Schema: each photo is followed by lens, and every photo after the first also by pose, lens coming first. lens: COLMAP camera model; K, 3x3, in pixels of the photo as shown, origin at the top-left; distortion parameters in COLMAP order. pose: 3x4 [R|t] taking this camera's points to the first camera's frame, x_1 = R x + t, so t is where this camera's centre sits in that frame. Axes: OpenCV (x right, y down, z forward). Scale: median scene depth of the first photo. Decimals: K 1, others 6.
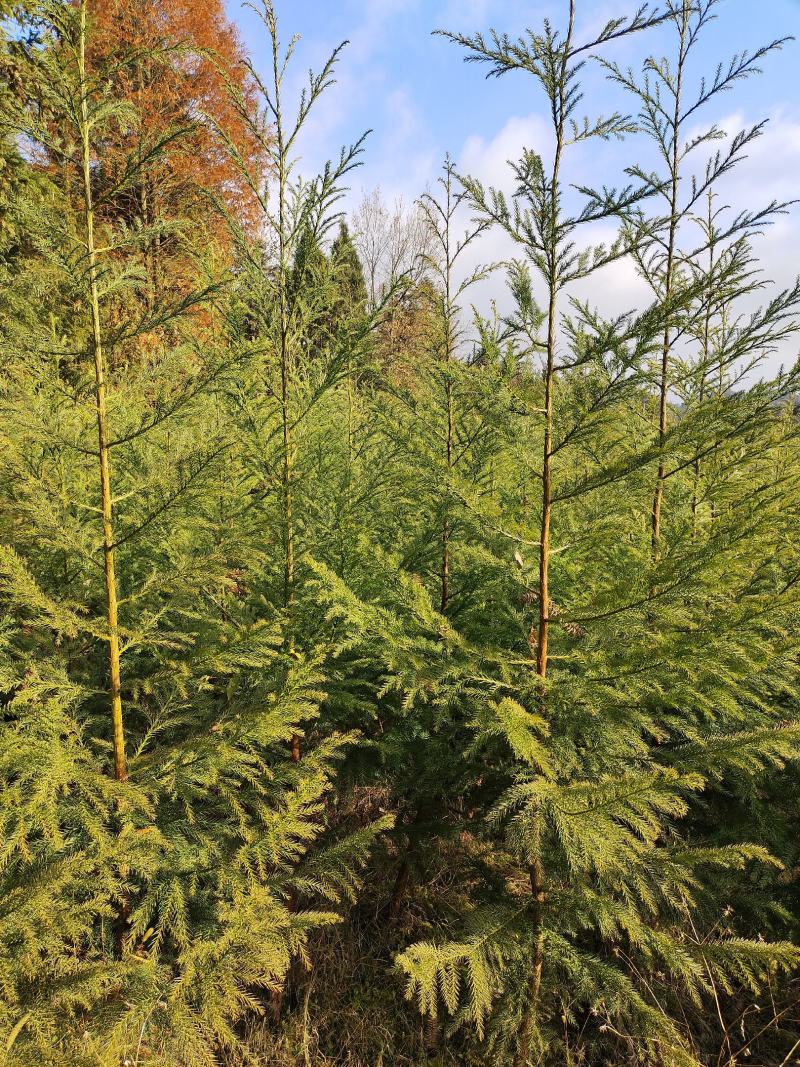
lens RADIAL K [[740.4, 0, 400.0], [0, 740.4, 533.5], [0, 0, 1]] dist [0.071637, -0.101284]
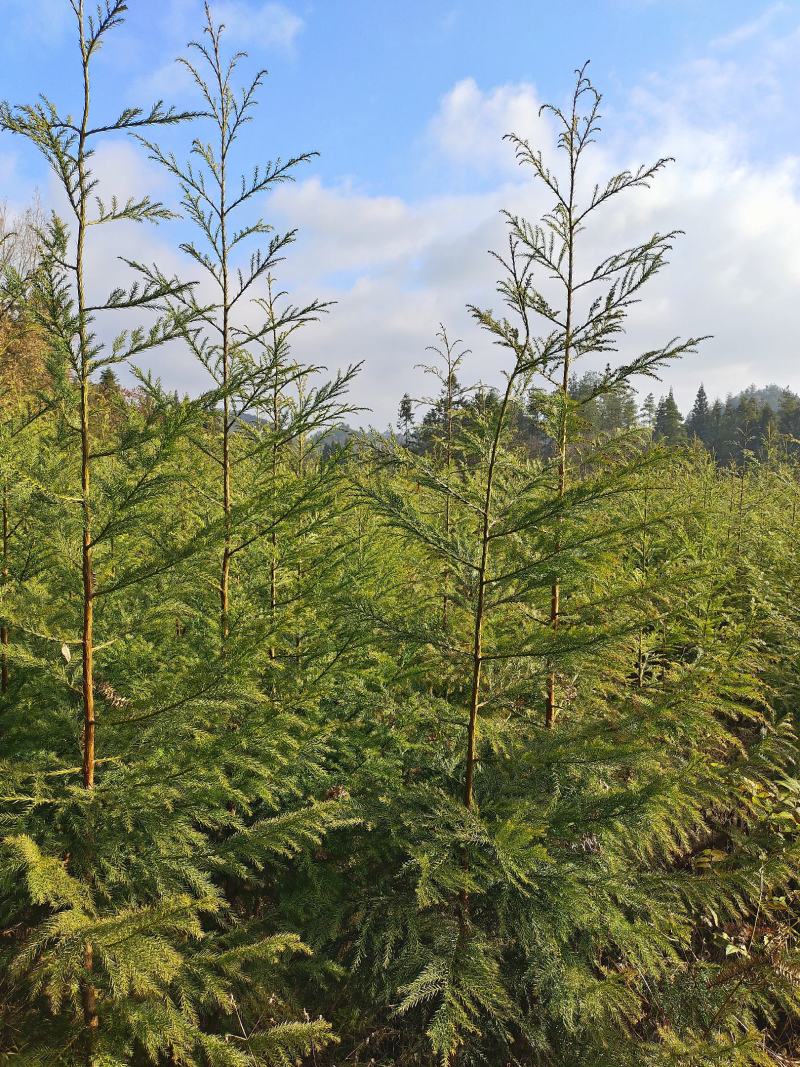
lens RADIAL K [[745.5, 0, 400.0], [0, 745.5, 533.5], [0, 0, 1]] dist [0.020312, -0.002908]
pose [[0.895557, -0.020336, 0.444482, 0.126690], [0.033526, 0.999199, -0.021834, -0.082438], [-0.443682, 0.034456, 0.895521, -0.011041]]
